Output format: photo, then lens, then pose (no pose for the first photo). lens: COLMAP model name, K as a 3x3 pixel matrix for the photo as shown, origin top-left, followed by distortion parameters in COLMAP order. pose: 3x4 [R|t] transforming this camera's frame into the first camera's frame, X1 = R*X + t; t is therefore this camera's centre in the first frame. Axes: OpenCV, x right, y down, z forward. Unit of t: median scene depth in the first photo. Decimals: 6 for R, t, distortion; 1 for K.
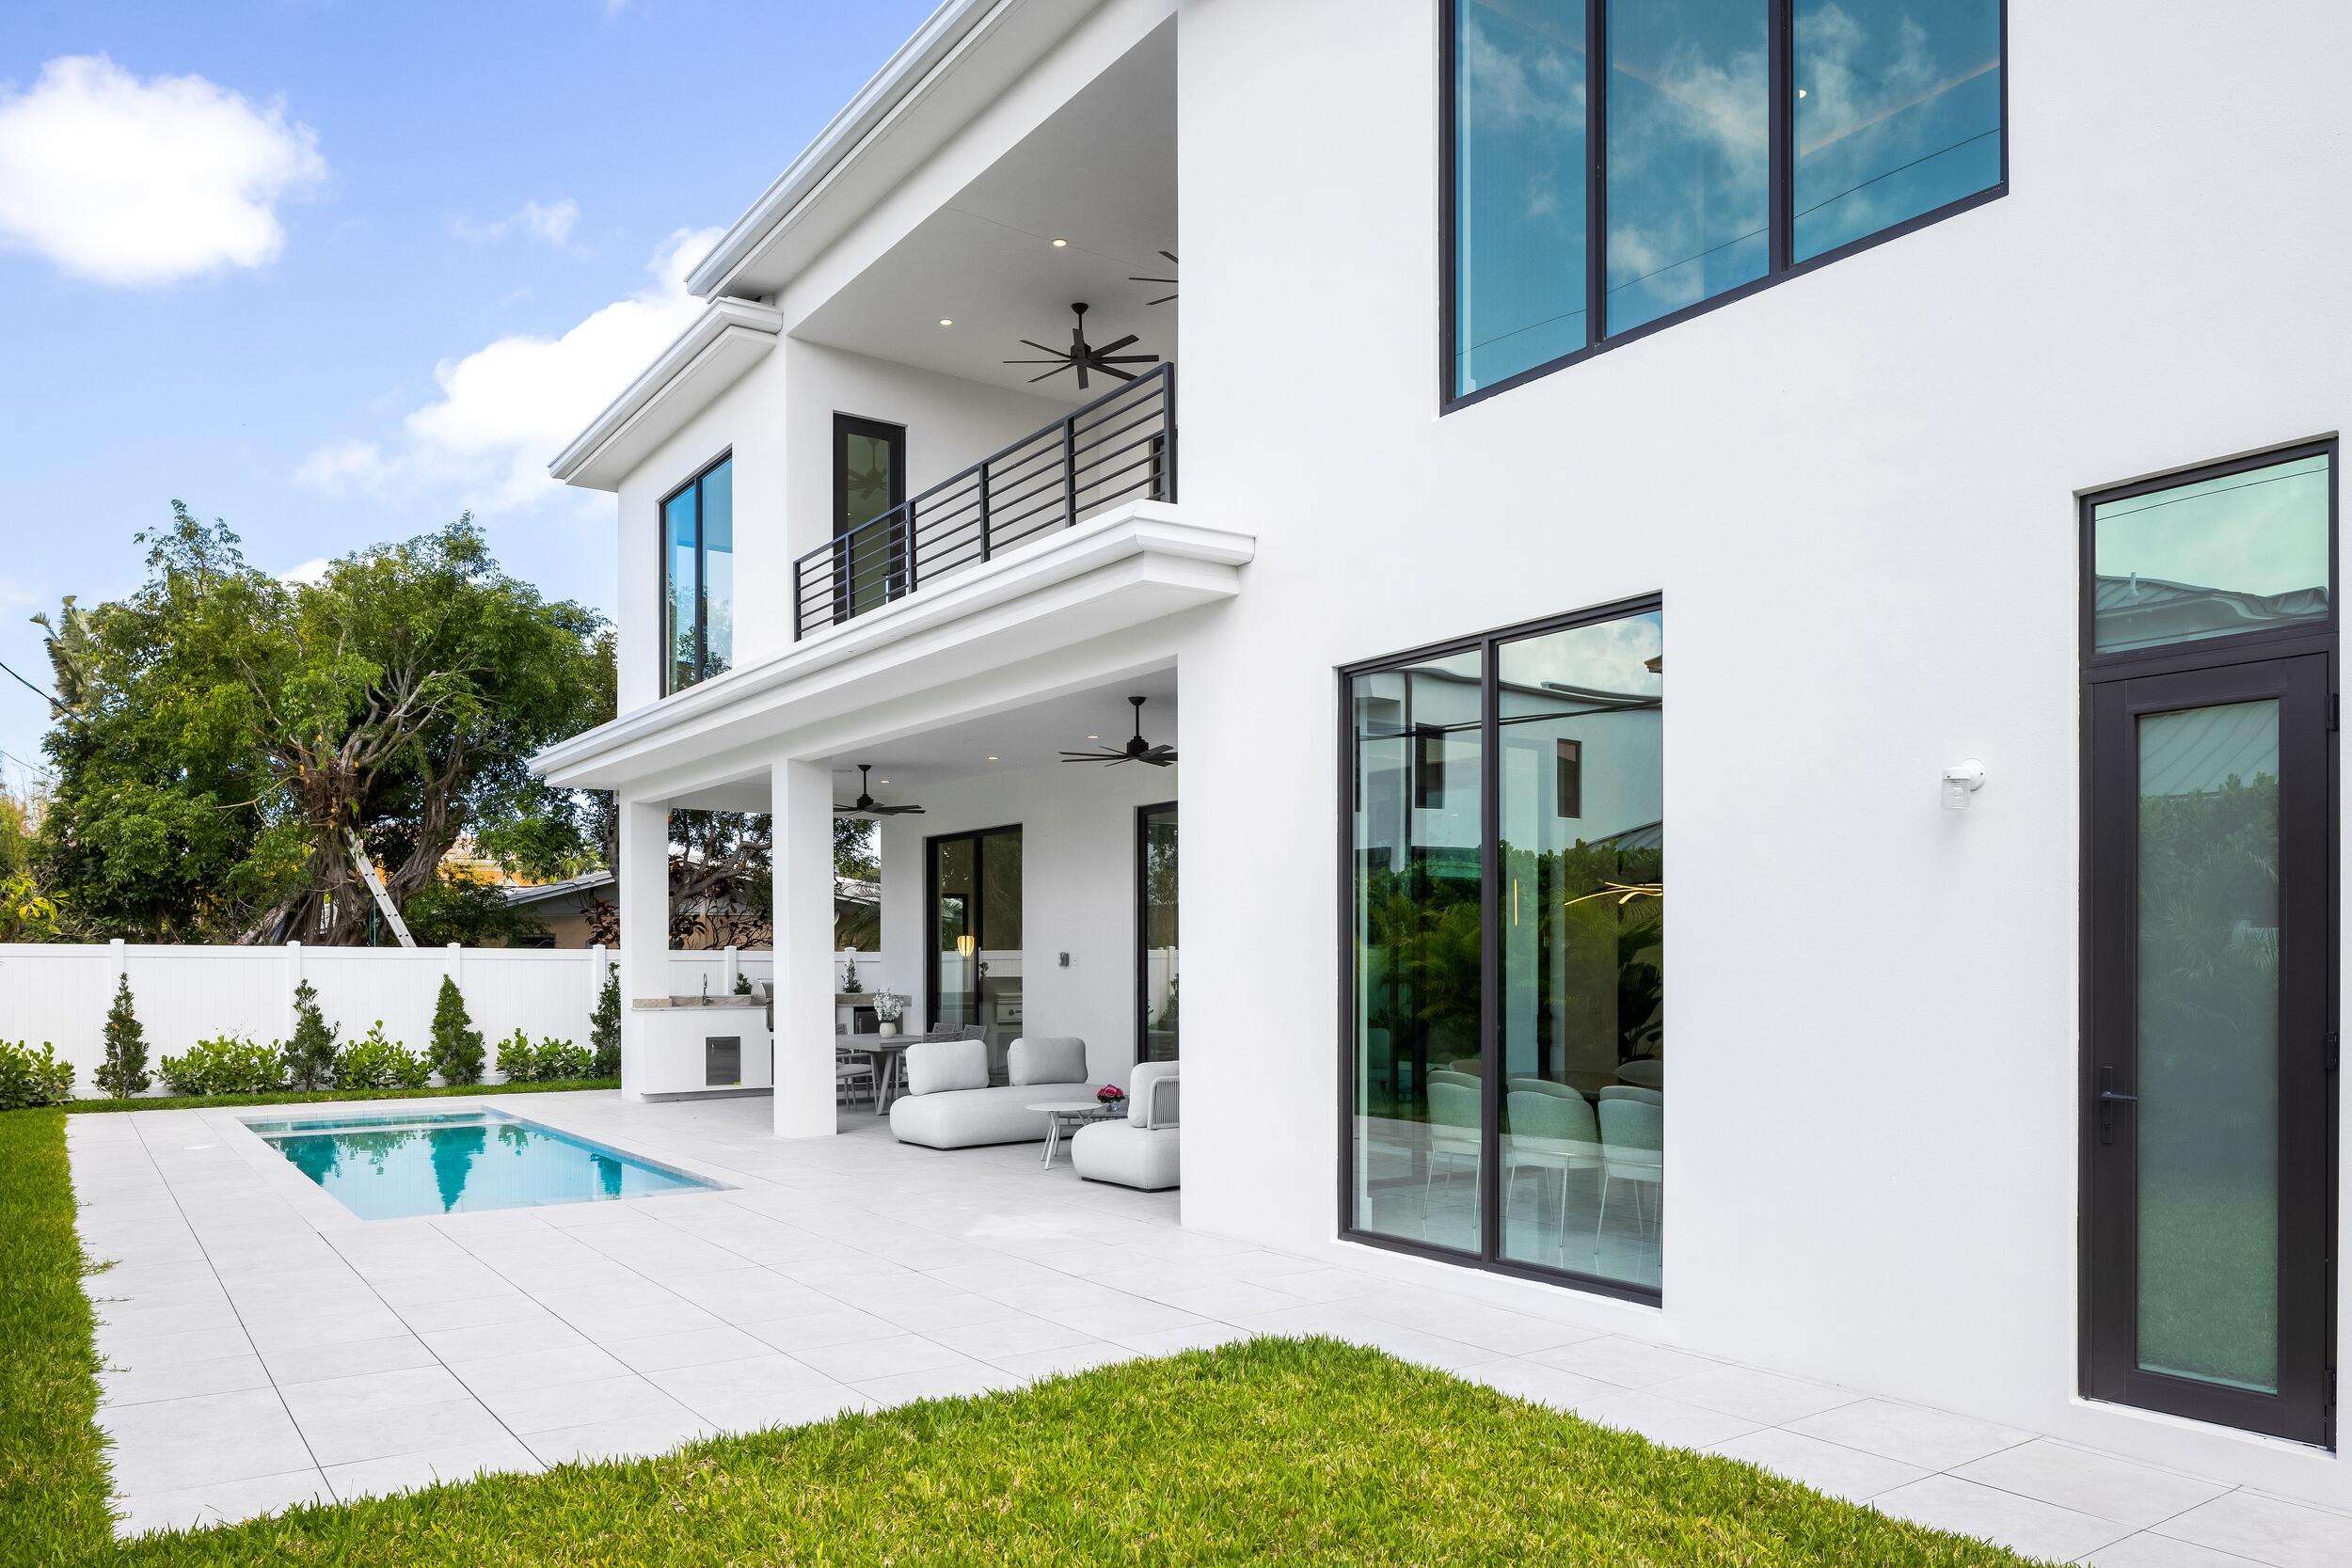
lens RADIAL K [[1603.1, 0, 1141.2], [0, 1603.1, 978.4], [0, 0, 1]] dist [-0.006086, 0.000643]
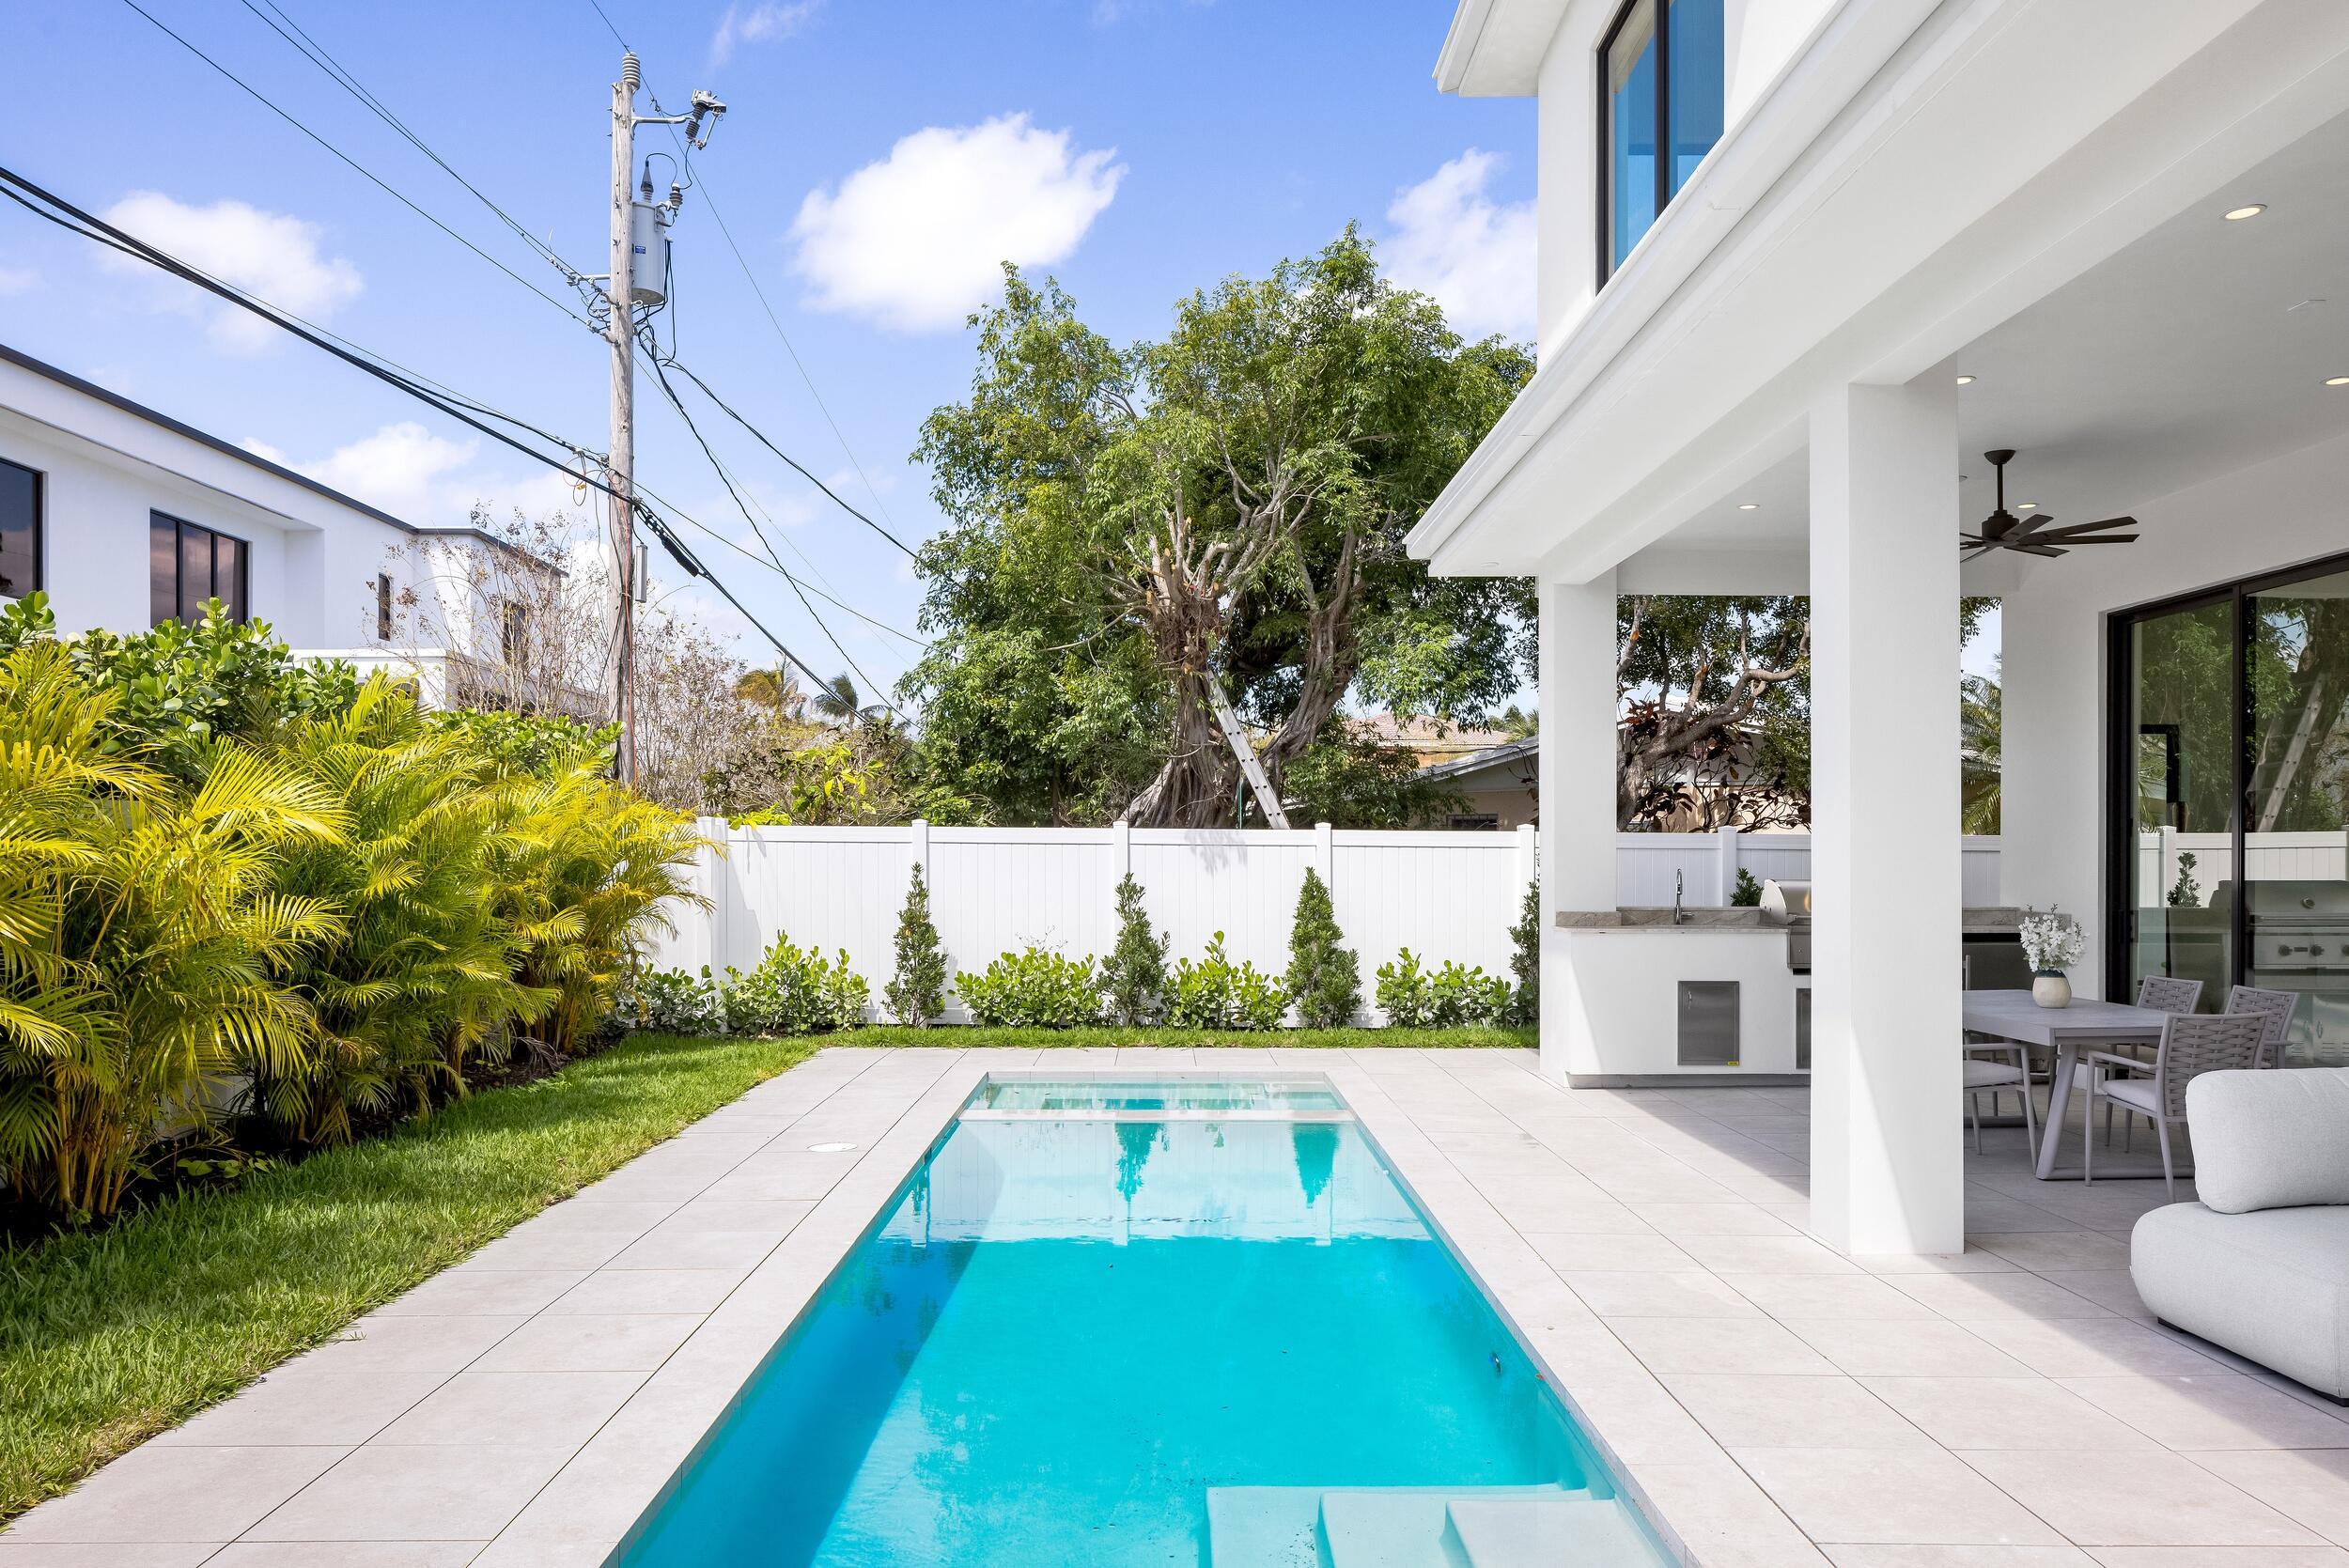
lens RADIAL K [[1601.2, 0, 1157.8], [0, 1601.2, 858.9], [0, 0, 1]] dist [-0.006086, 0.000643]
pose [[0.826650, 0.005334, -0.562691, -0.093967], [-0.008414, 0.999960, -0.002882, -0.003733], [0.562653, 0.007117, 0.826662, 0.381992]]
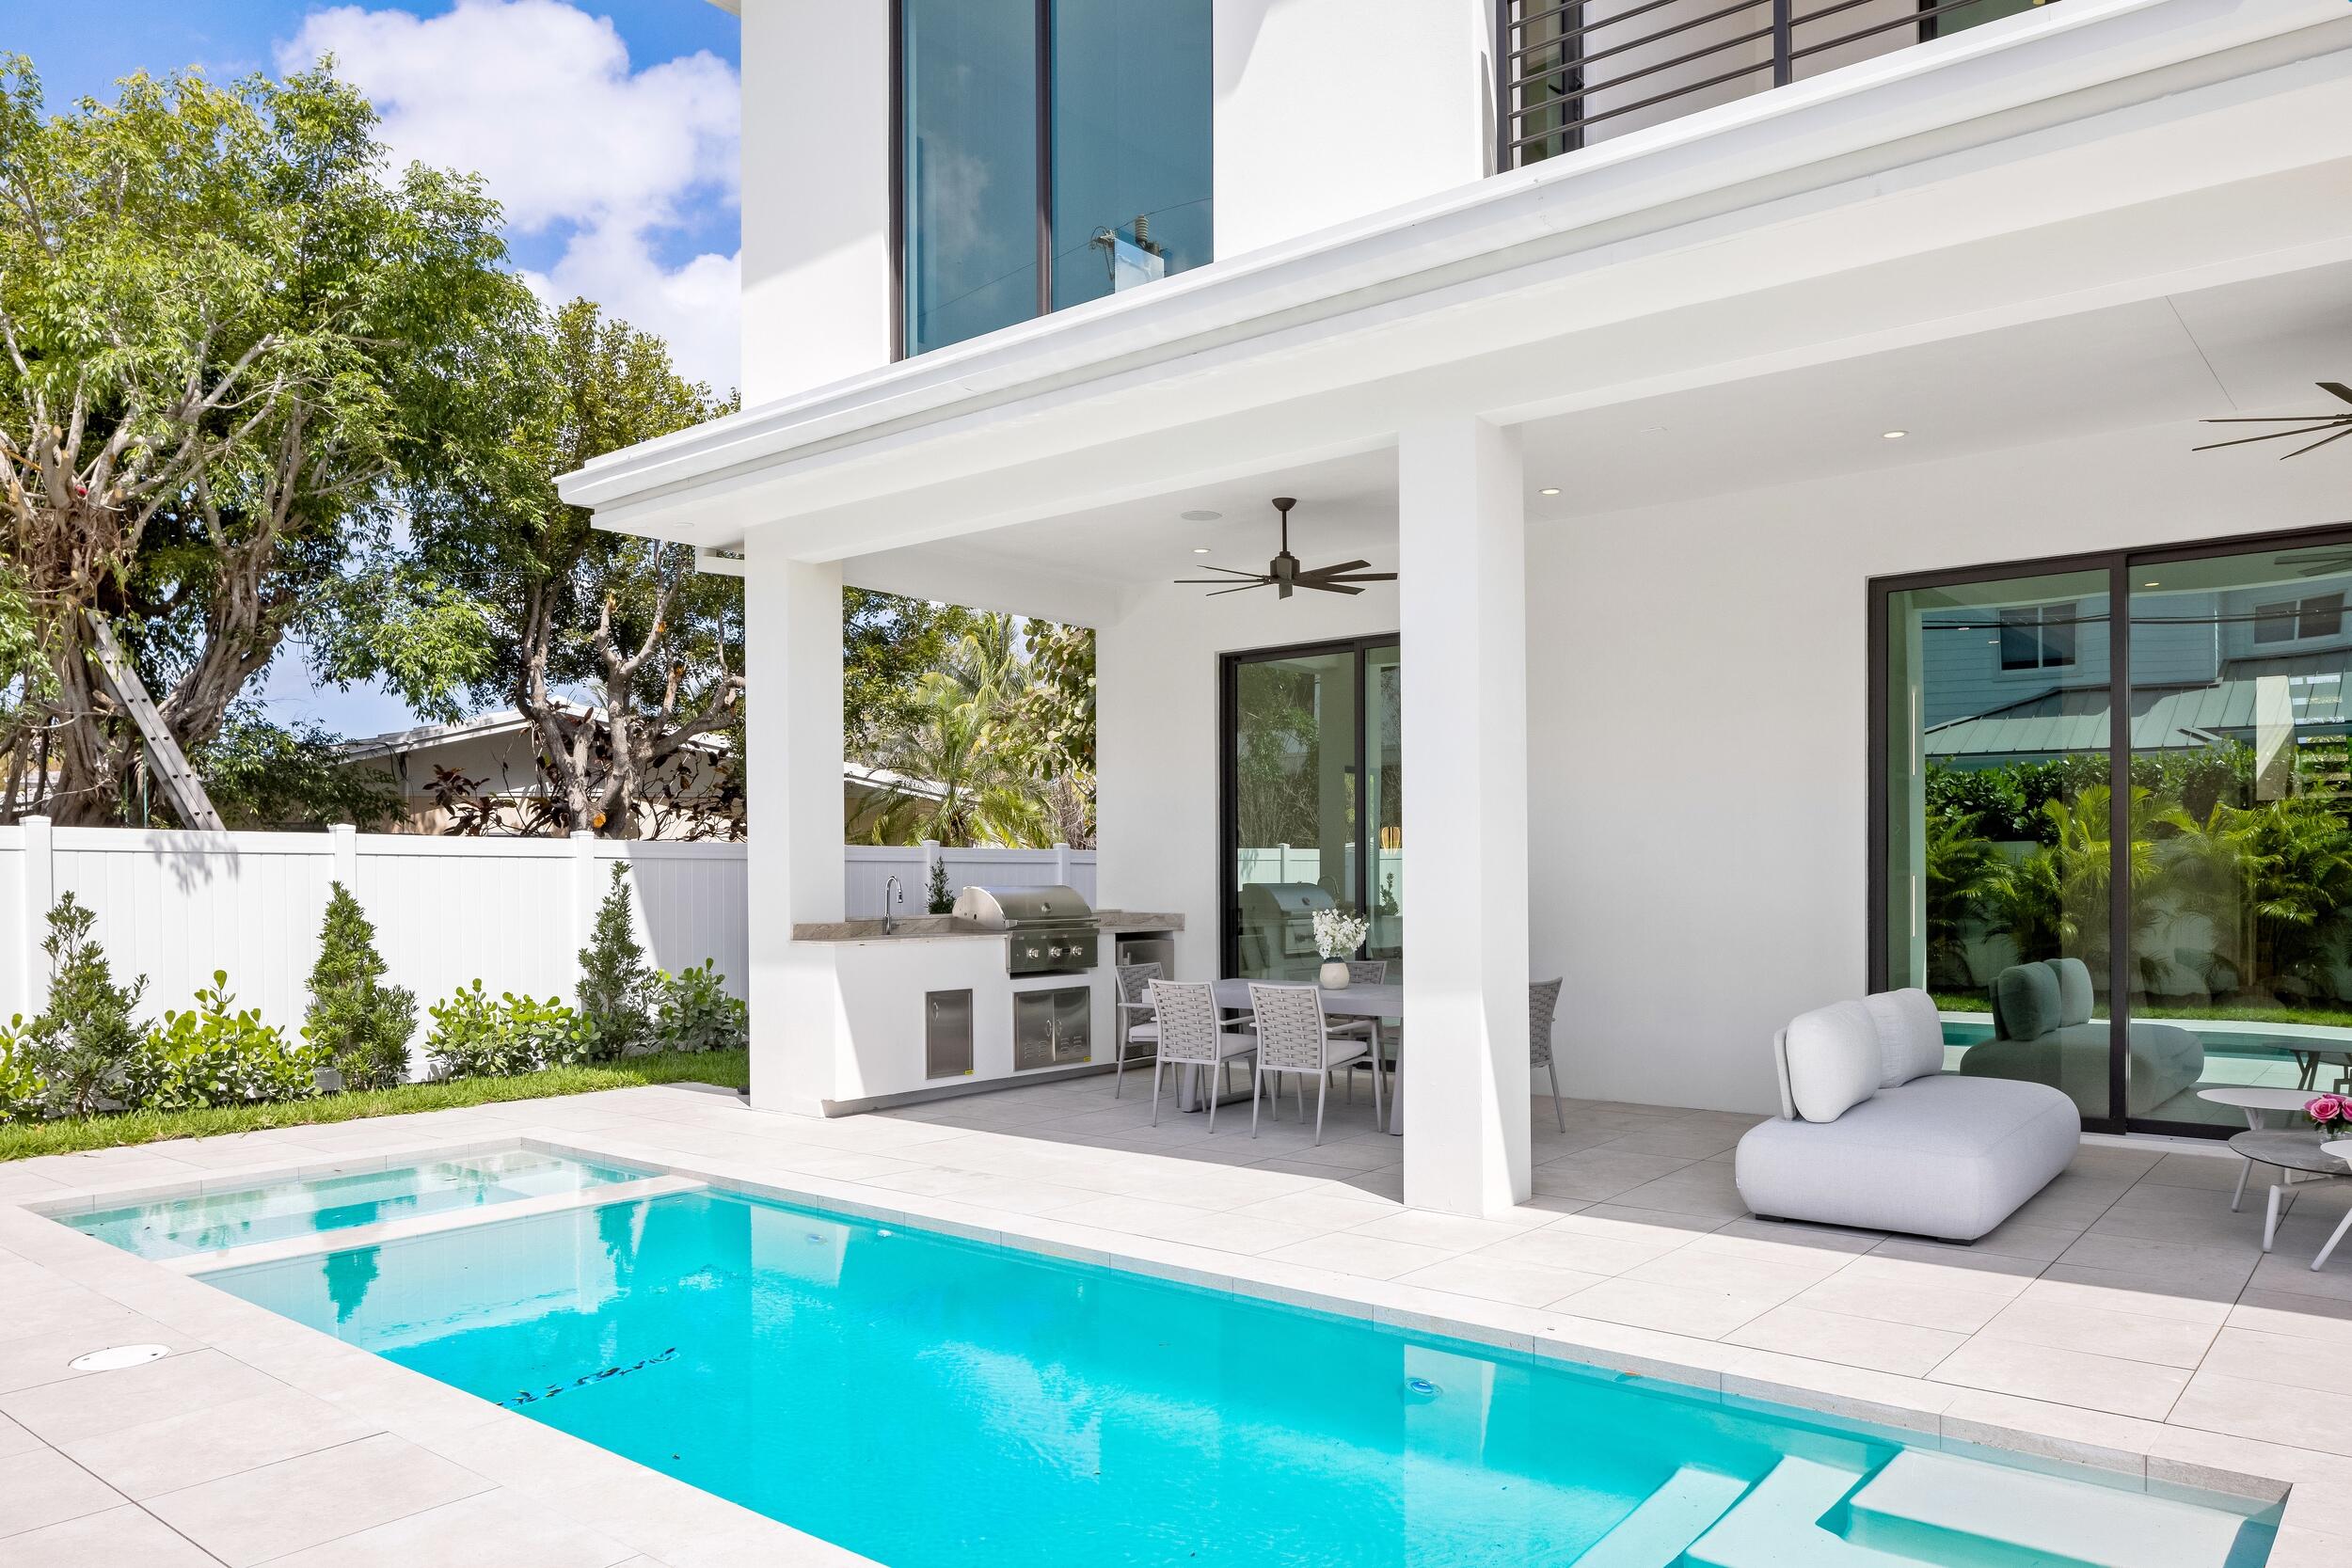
lens RADIAL K [[1603.1, 0, 1151.8], [0, 1603.1, 873.6], [0, 0, 1]] dist [-0.006086, 0.000643]
pose [[0.961286, -0.002048, 0.275545, -0.320277], [0.005833, 0.999900, -0.012918, 0.003190], [-0.275491, 0.014026, 0.961201, 0.408488]]
